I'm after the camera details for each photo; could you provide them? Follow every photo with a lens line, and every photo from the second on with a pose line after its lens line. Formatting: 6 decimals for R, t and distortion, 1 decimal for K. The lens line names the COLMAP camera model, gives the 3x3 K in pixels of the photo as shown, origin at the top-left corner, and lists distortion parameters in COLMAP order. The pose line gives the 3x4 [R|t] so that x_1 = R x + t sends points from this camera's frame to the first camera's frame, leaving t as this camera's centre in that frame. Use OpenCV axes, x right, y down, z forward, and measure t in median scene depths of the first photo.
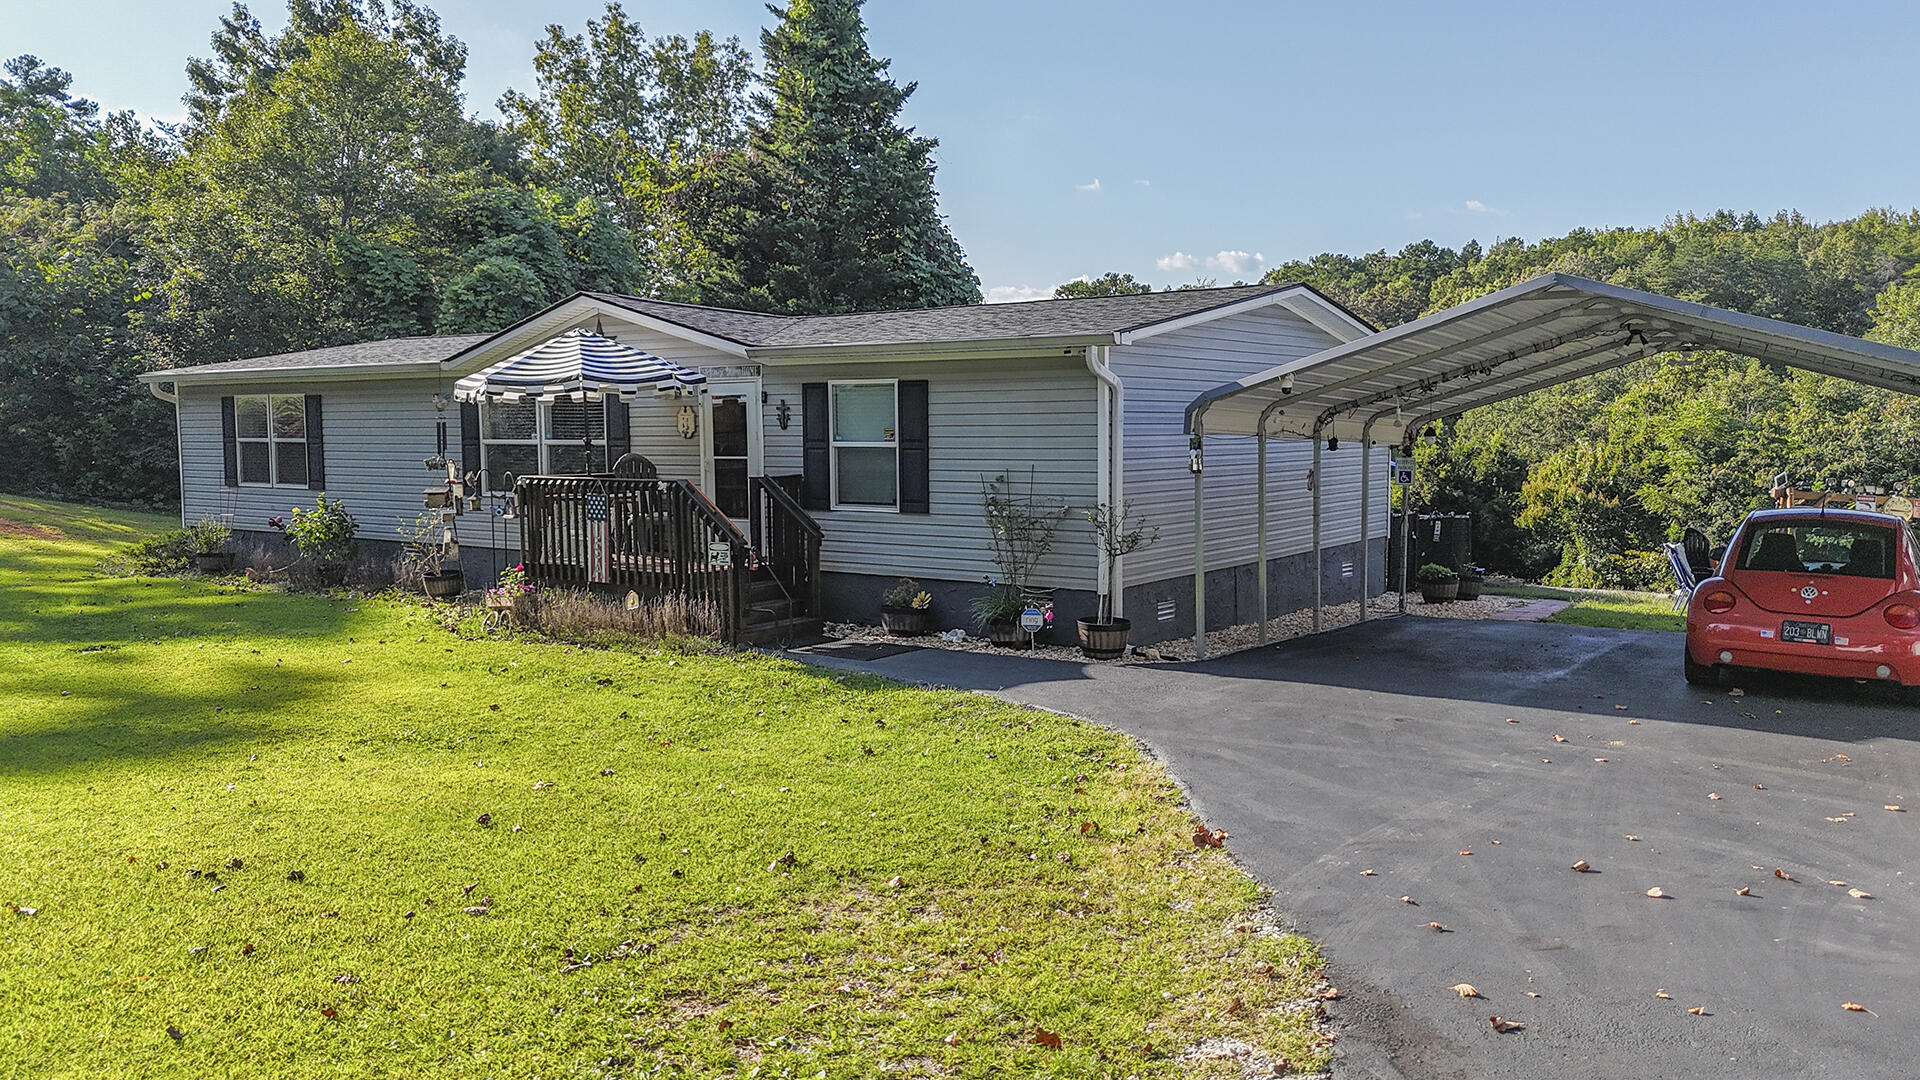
lens RADIAL K [[1416.5, 0, 952.0], [0, 1416.5, 539.6], [0, 0, 1]] dist [0.070957, -0.068506]
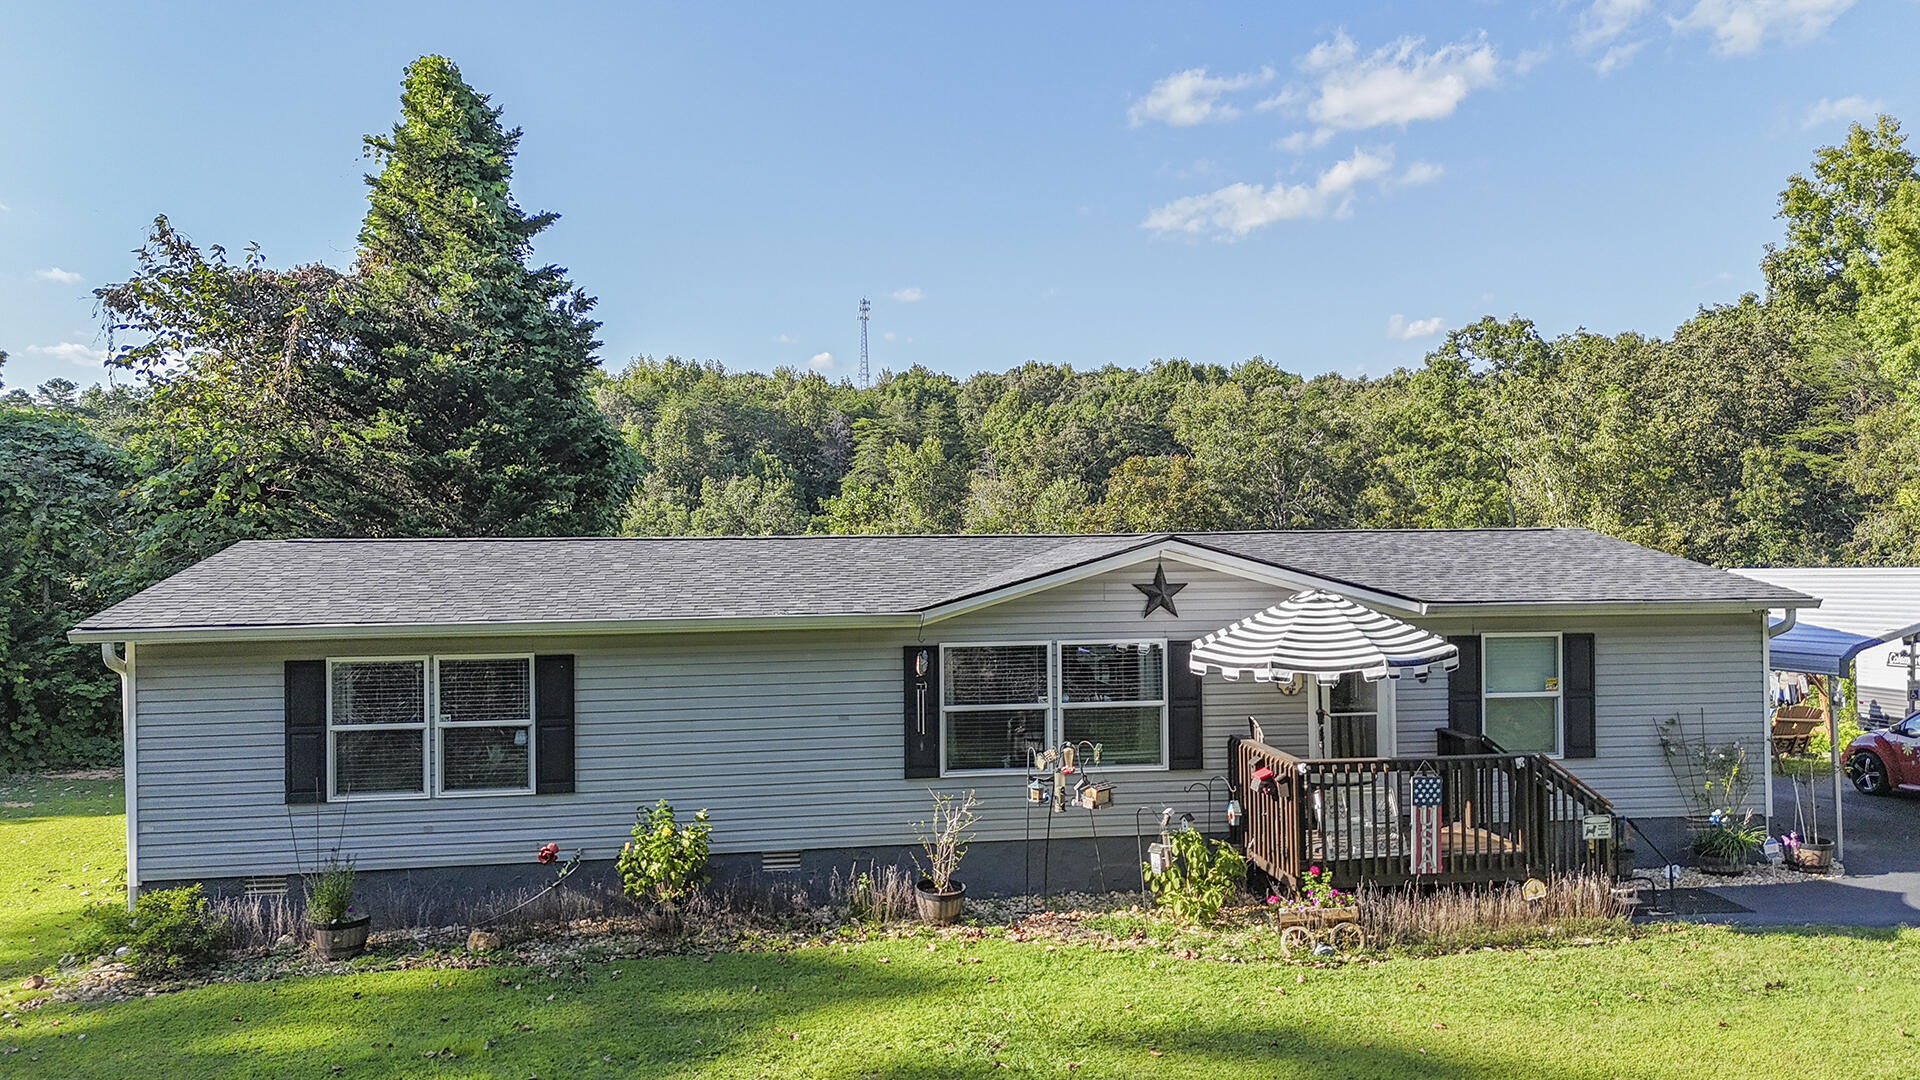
lens RADIAL K [[1416.5, 0, 958.4], [0, 1416.5, 529.4], [0, 0, 1]] dist [0.070957, -0.068506]
pose [[0.726202, -0.003079, 0.687475, -0.898283], [0.061004, 0.996334, -0.059979, -0.125159], [-0.684770, 0.085496, 0.723727, 0.433645]]
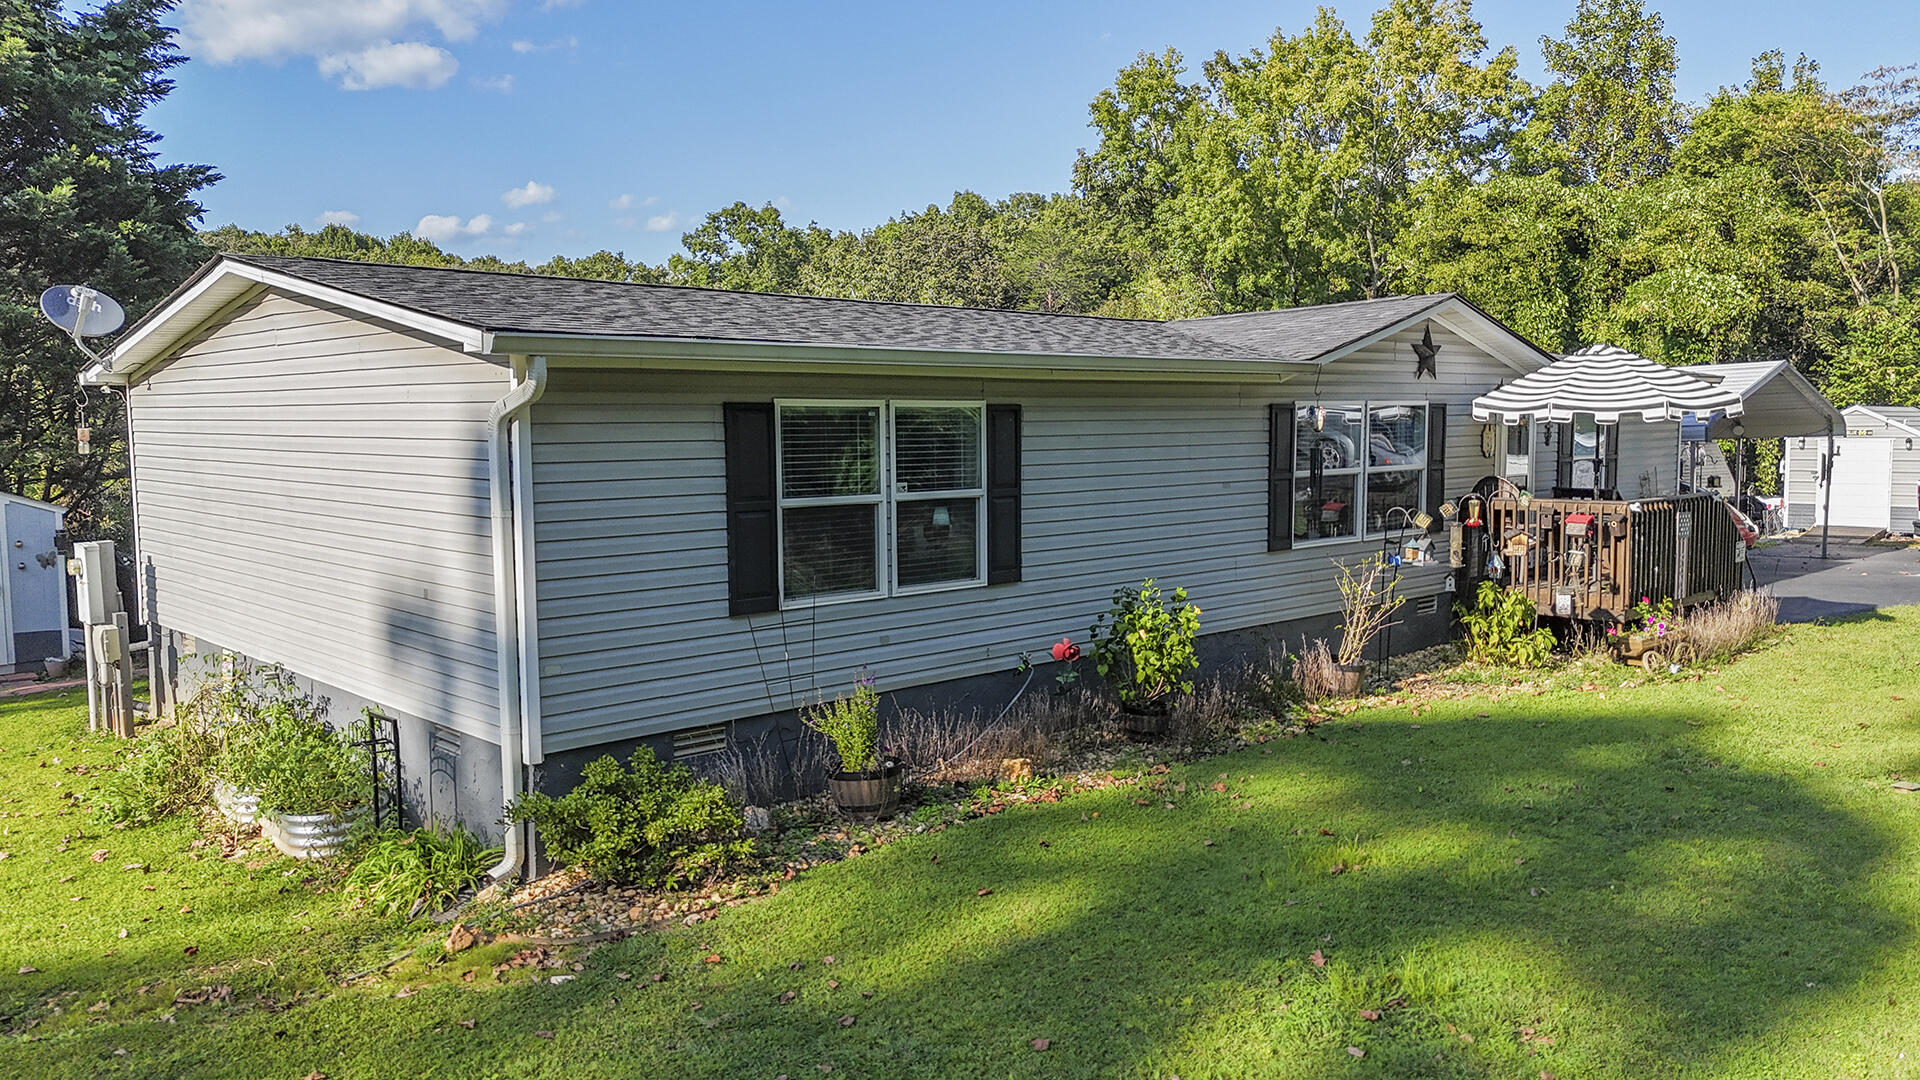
lens RADIAL K [[1416.5, 0, 963.3], [0, 1416.5, 536.3], [0, 0, 1]] dist [0.070957, -0.068506]
pose [[0.199903, -0.078023, 0.976704, -1.110624], [0.084752, 0.994465, 0.062096, -0.099895], [-0.976143, 0.070364, 0.205409, 1.060853]]
